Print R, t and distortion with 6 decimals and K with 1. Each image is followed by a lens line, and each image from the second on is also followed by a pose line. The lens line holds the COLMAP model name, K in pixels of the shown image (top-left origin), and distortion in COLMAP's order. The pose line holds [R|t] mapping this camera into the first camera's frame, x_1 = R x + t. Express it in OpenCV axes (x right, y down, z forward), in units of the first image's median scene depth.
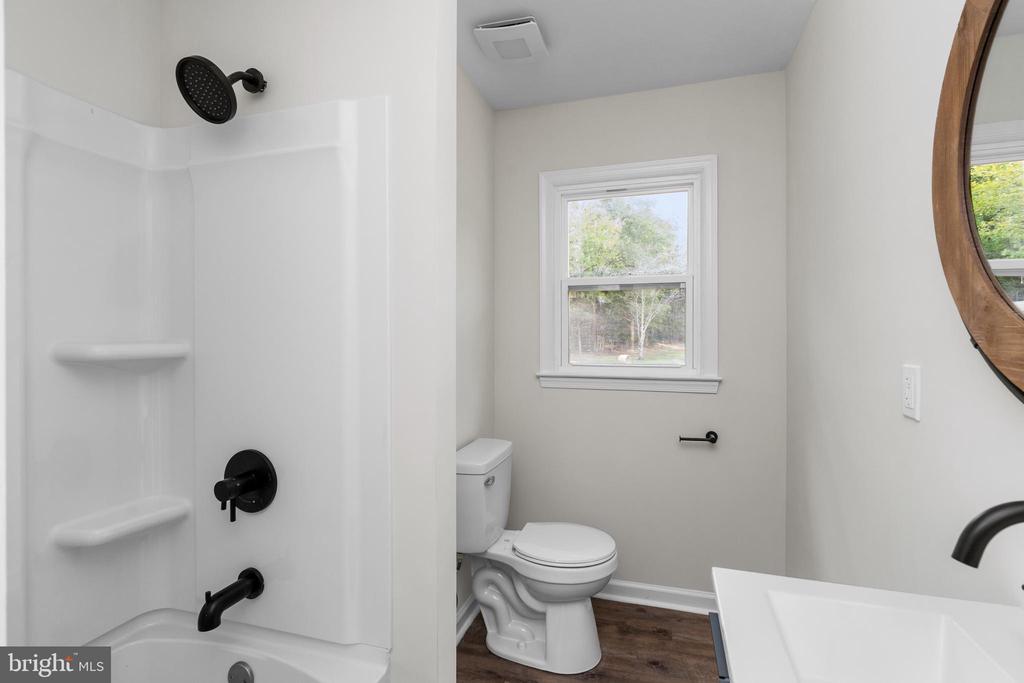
lens RADIAL K [[491.0, 0, 519.0], [0, 491.0, 337.6], [0, 0, 1]] dist [-0.010164, 0.004914]
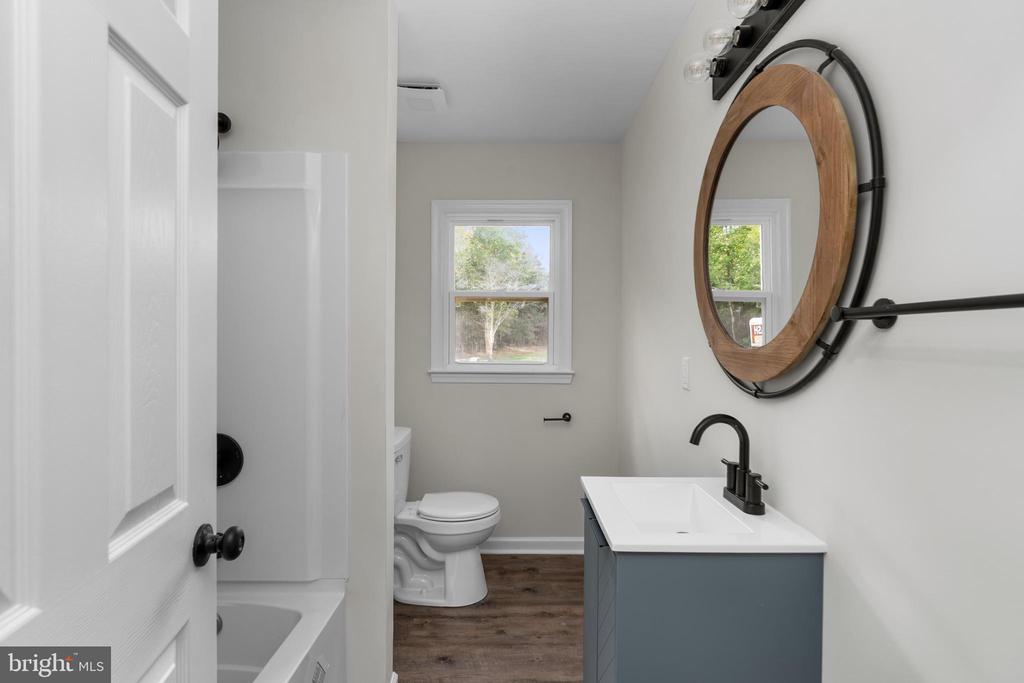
lens RADIAL K [[491.0, 0, 522.8], [0, 491.0, 345.3], [0, 0, 1]] dist [-0.010164, 0.004914]
pose [[0.952197, 0.001282, 0.305482, -0.124635], [-0.004210, 0.999951, 0.008926, 0.000734], [-0.305455, -0.009786, 0.952156, -0.217687]]
